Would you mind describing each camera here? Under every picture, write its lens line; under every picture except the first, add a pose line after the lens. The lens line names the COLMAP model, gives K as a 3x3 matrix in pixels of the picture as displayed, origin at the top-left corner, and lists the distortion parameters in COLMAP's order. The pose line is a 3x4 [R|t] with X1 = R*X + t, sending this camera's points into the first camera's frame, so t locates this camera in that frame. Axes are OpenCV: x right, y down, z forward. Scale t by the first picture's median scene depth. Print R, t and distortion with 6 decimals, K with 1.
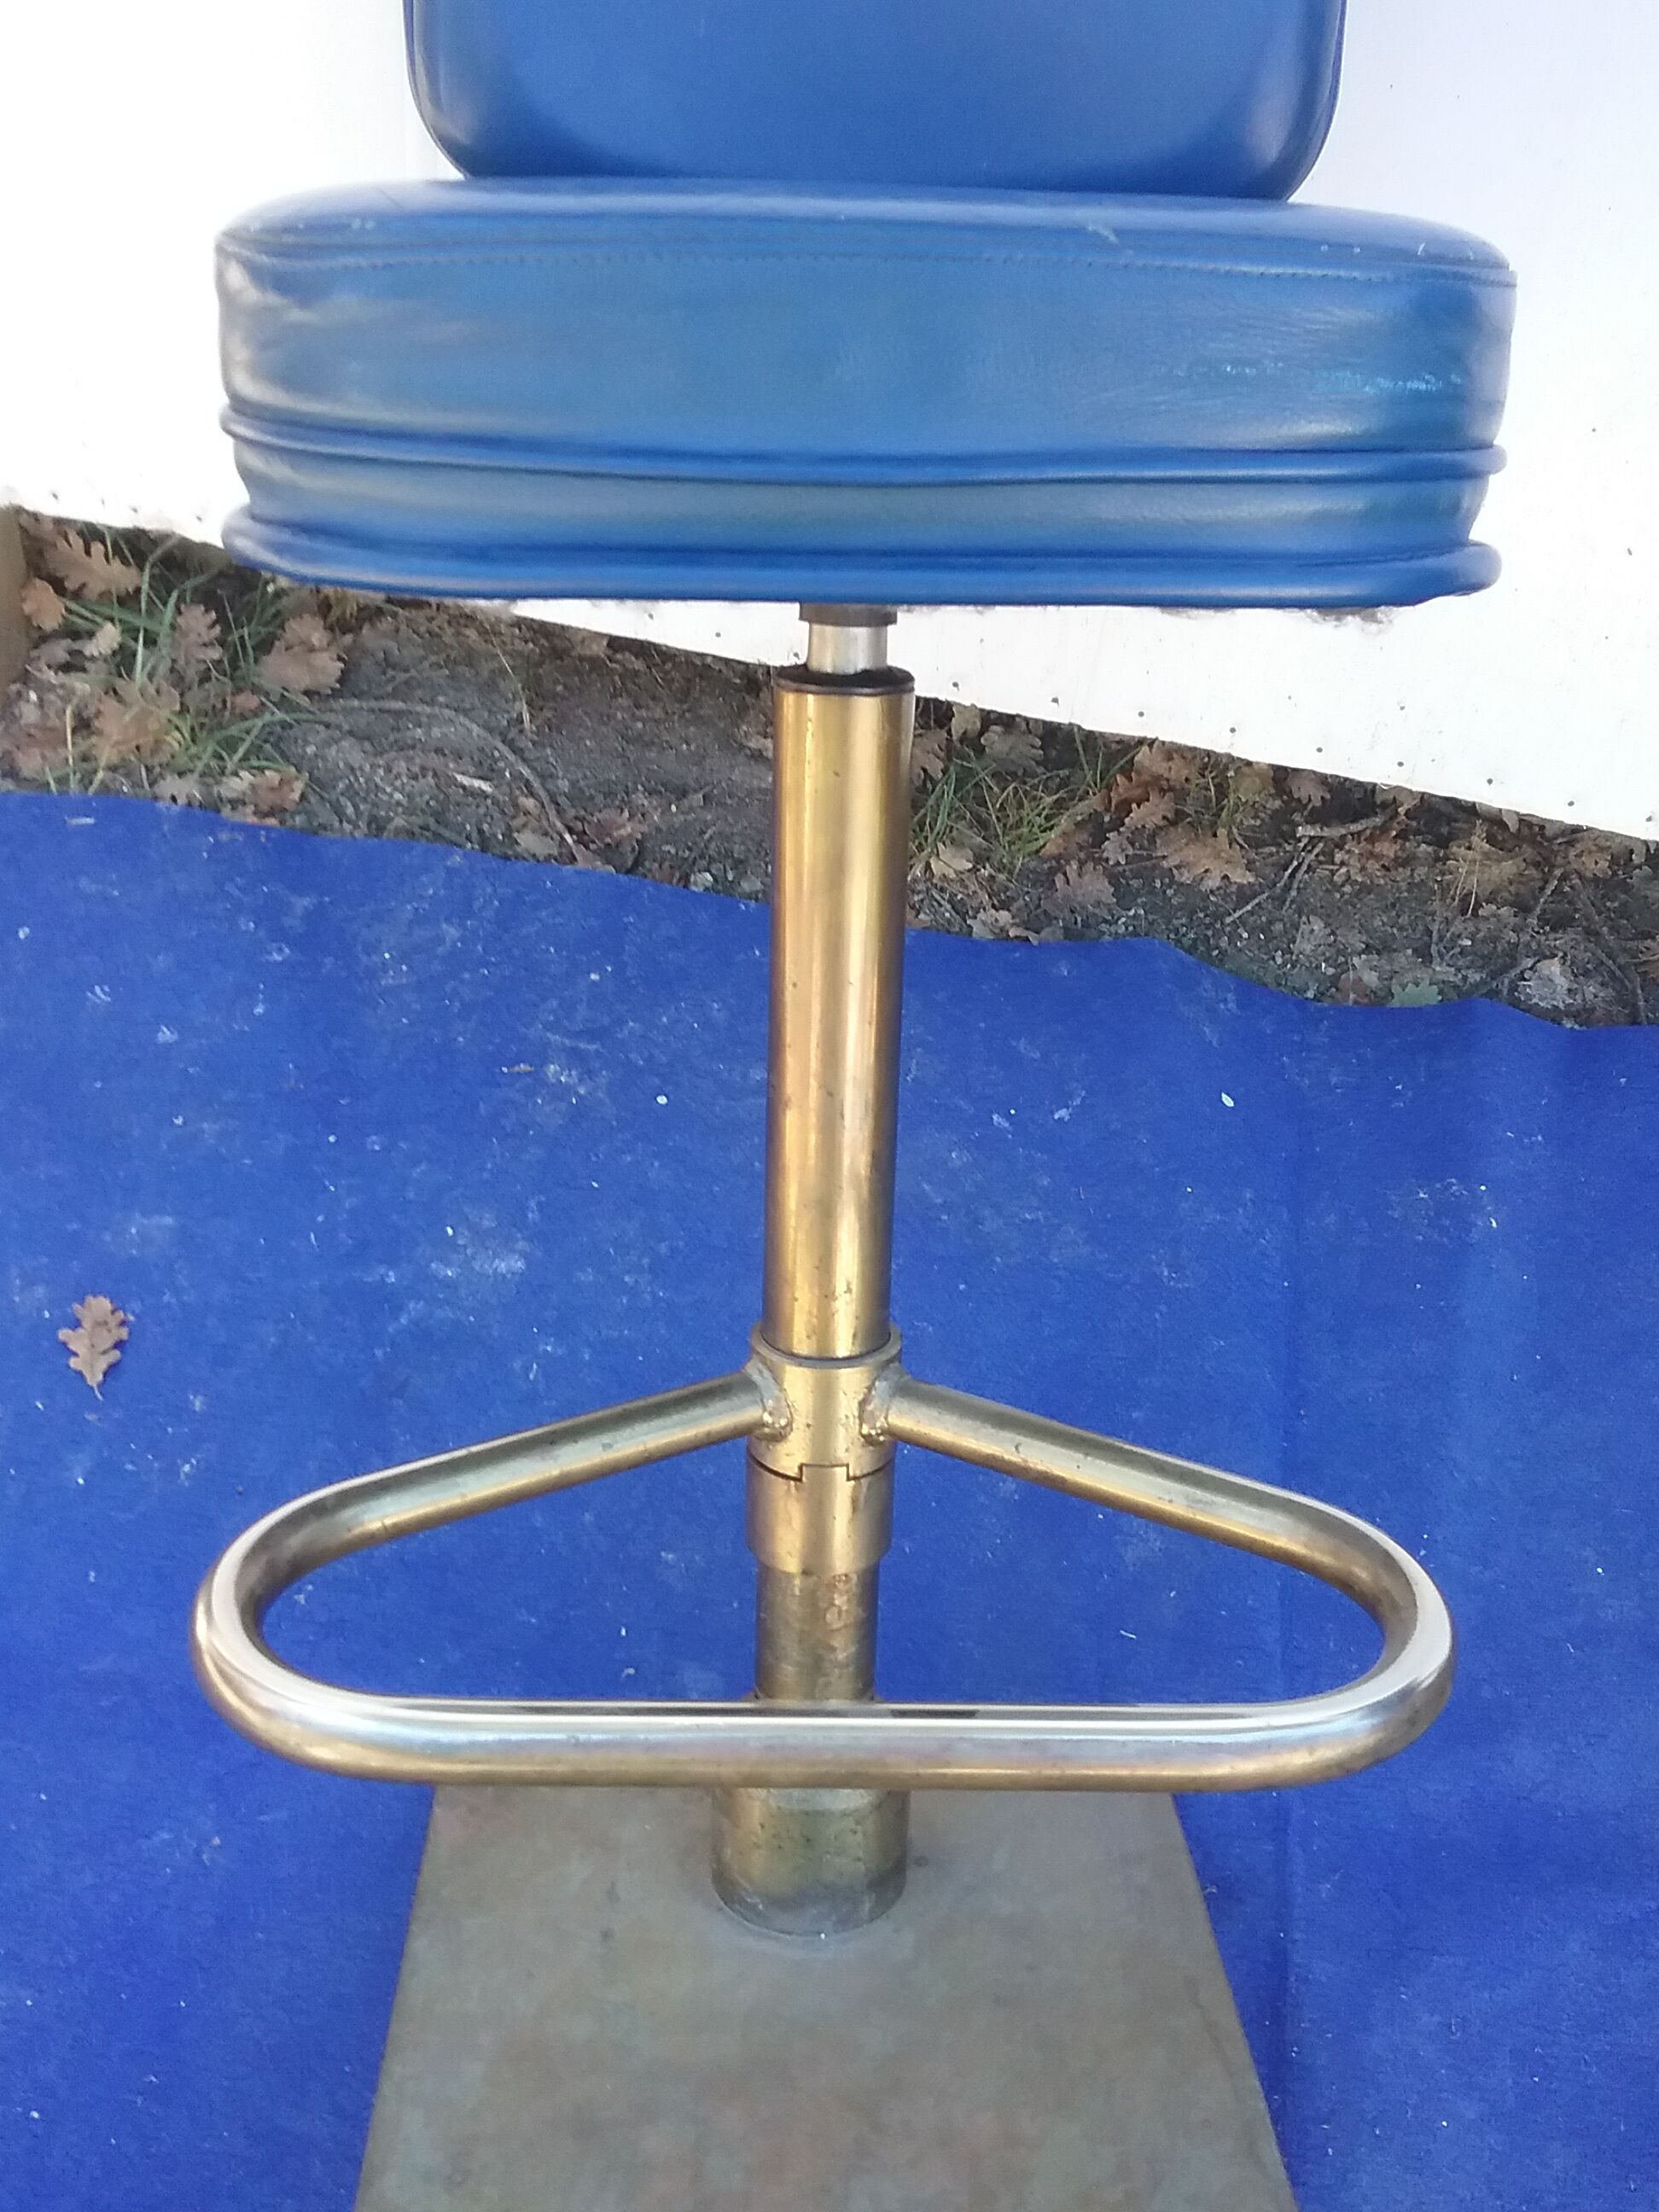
lens RADIAL K [[2174.0, 0, 873.0], [0, 2174.0, 1117.4], [0, 0, 1]] dist [0.032204, 0.000000]
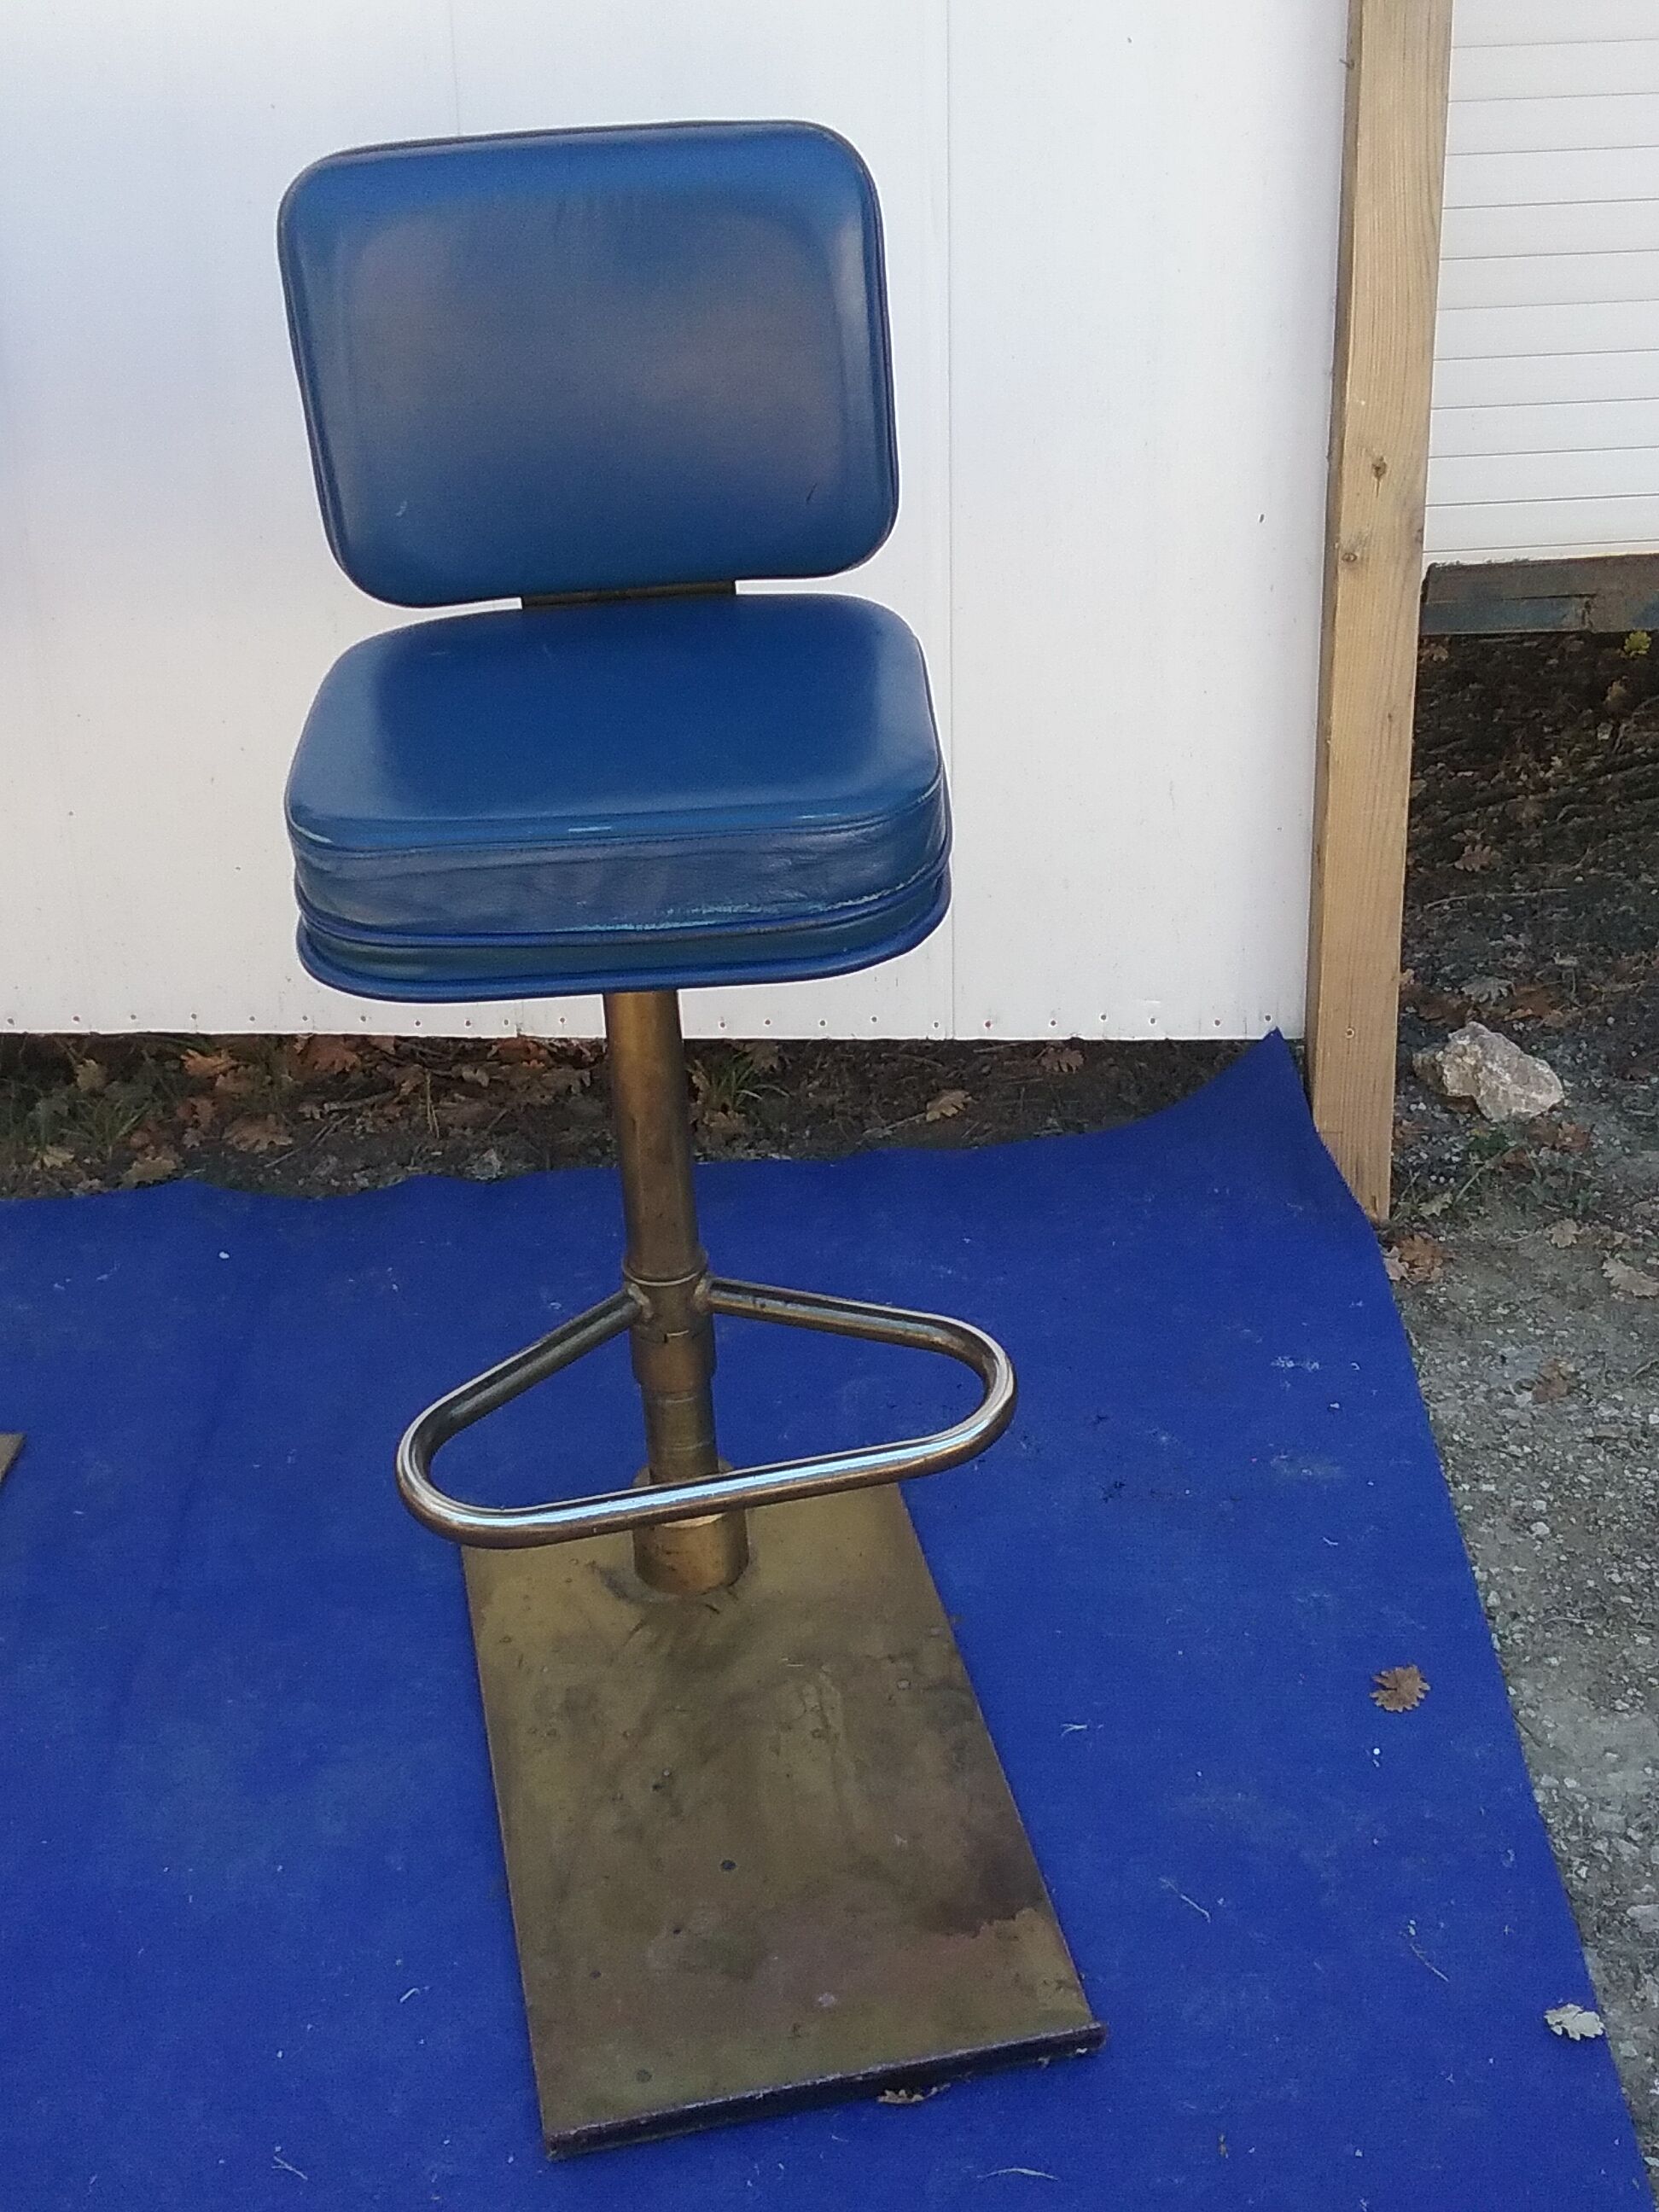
lens RADIAL K [[2701.5, 0, 844.0], [0, 2701.5, 1120.3], [0, 0, 1]] dist [0.096104, 0.000000]
pose [[0.983359, -0.174217, 0.051509, 0.452266], [0.181558, 0.932345, -0.312683, 0.512246], [0.006450, 0.316831, 0.948460, -0.707528]]
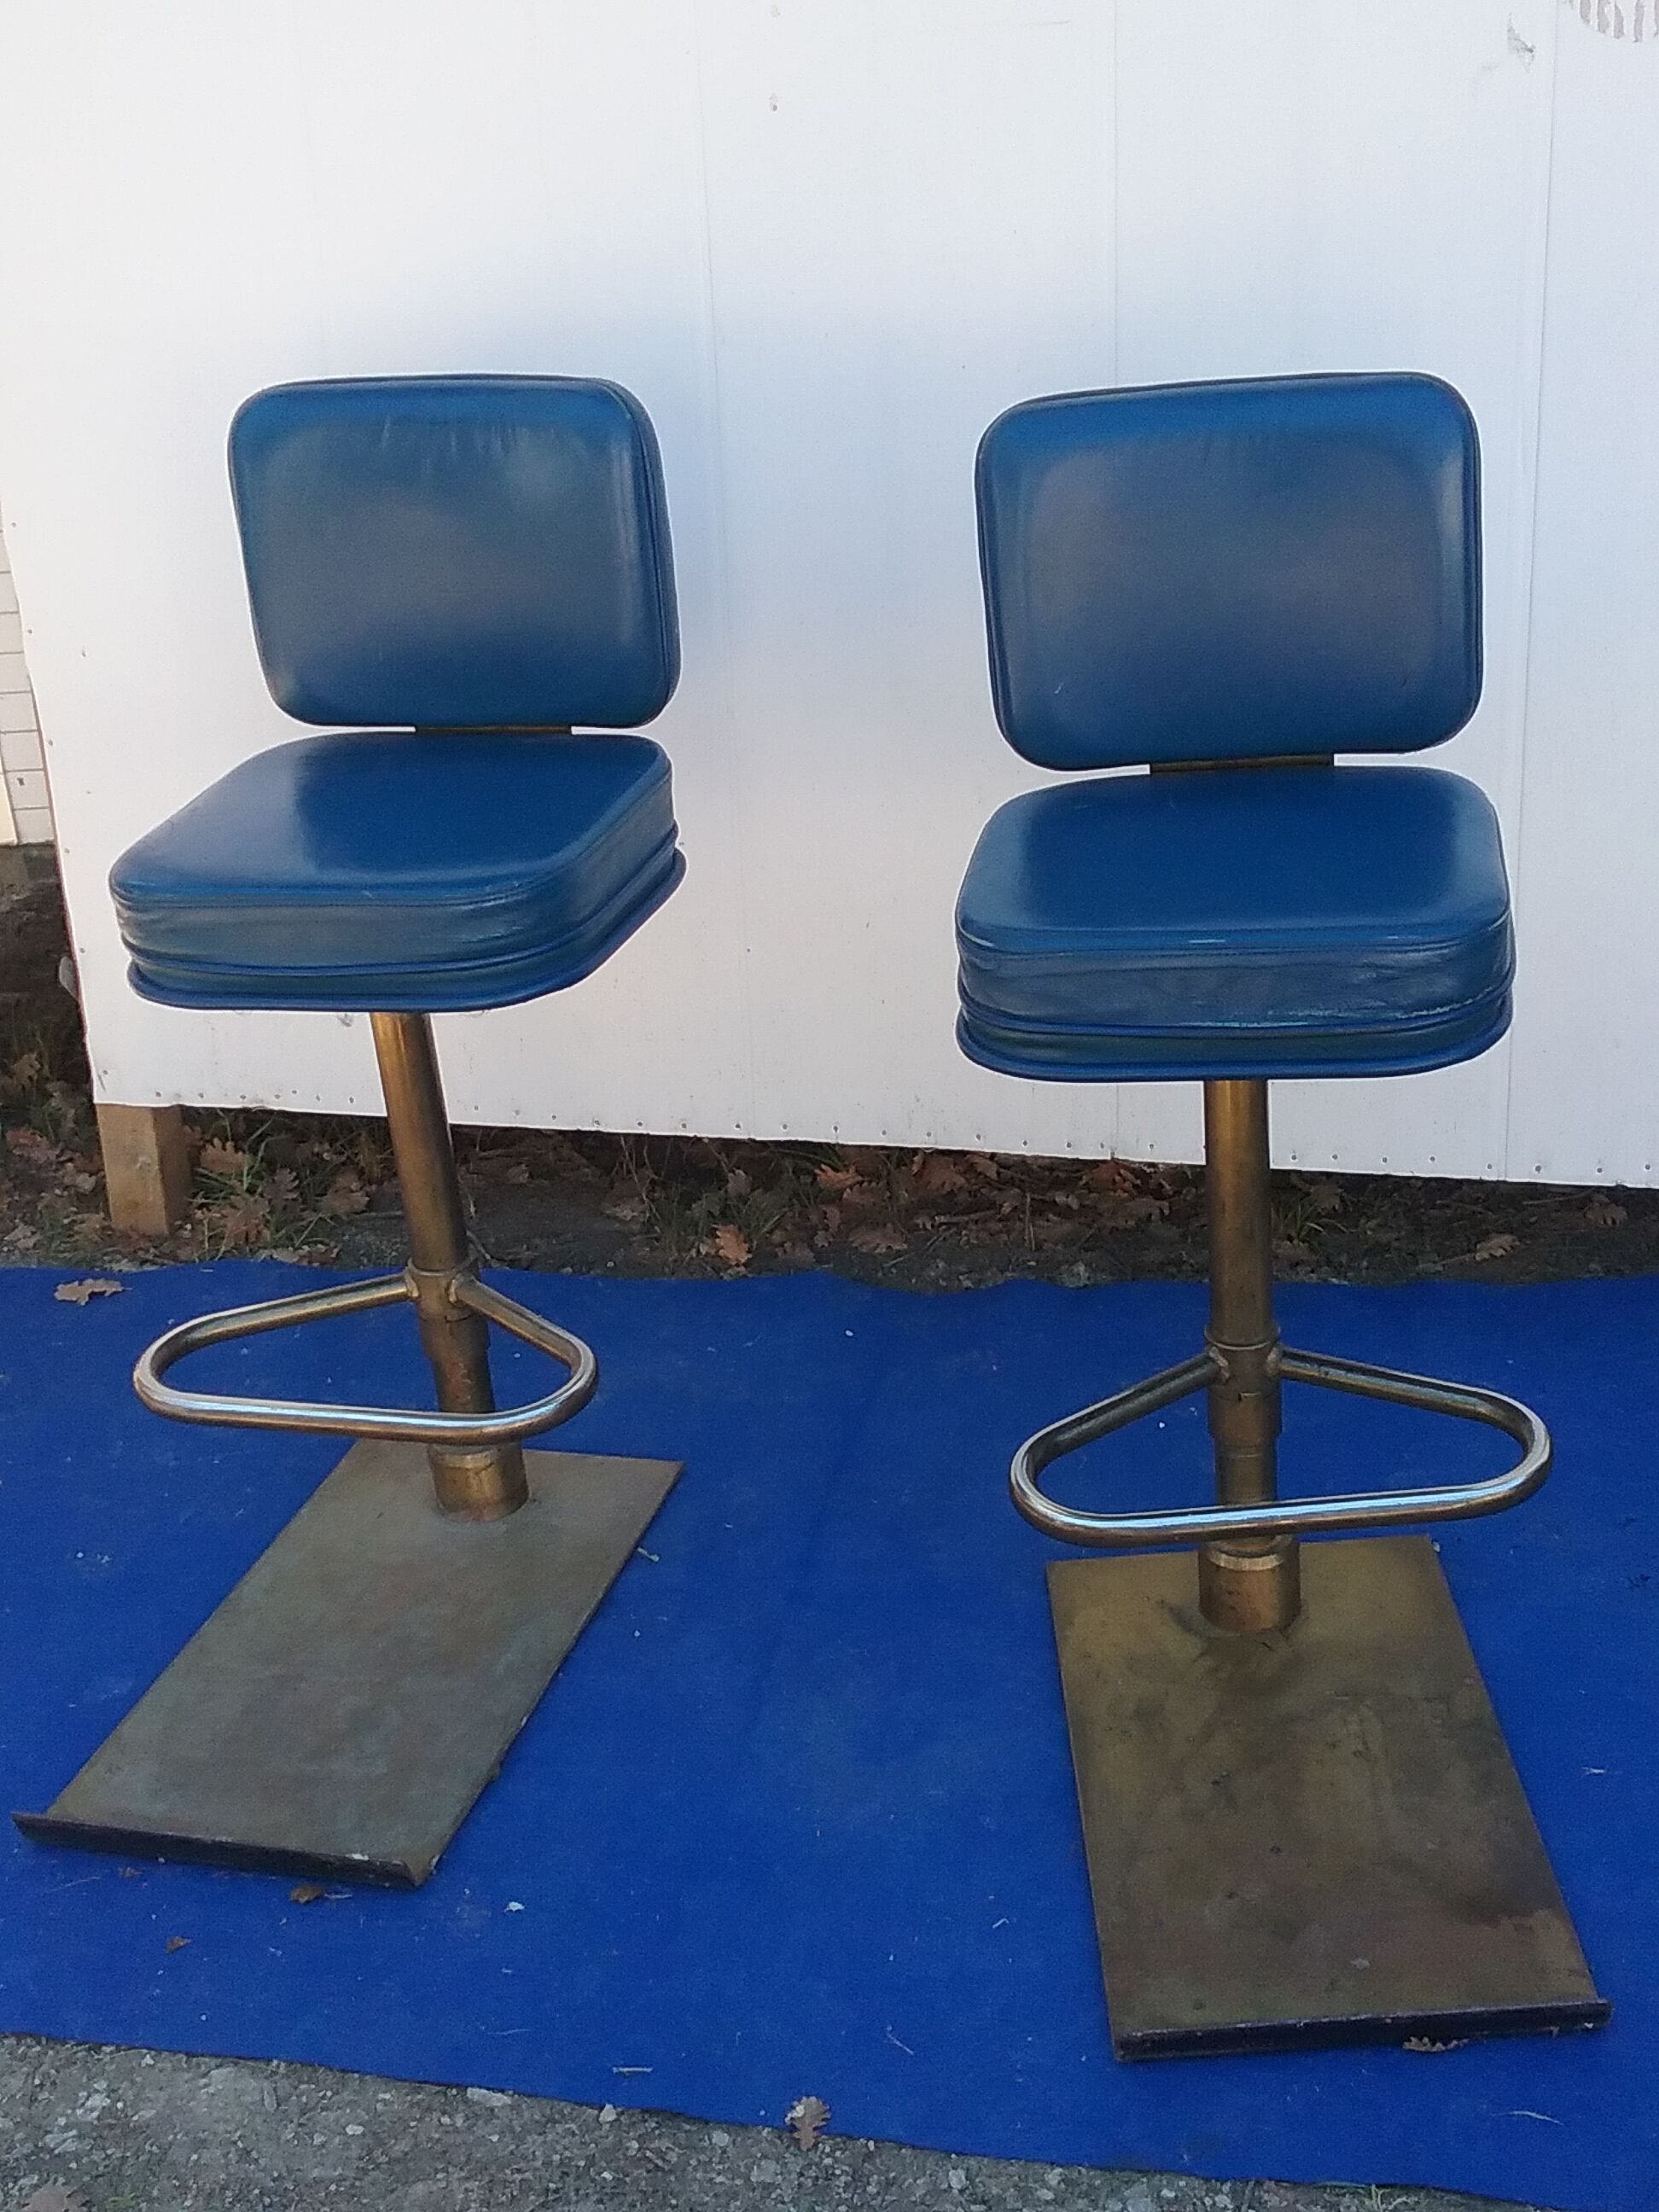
lens RADIAL K [[2701.5, 0, 933.4], [0, 2701.5, 1138.7], [0, 0, 1]] dist [0.096104, 0.000000]
pose [[0.987701, -0.121071, -0.098940, 0.414177], [0.070508, 0.909677, -0.409287, 0.662290], [0.139556, 0.397277, 0.907026, -0.886051]]
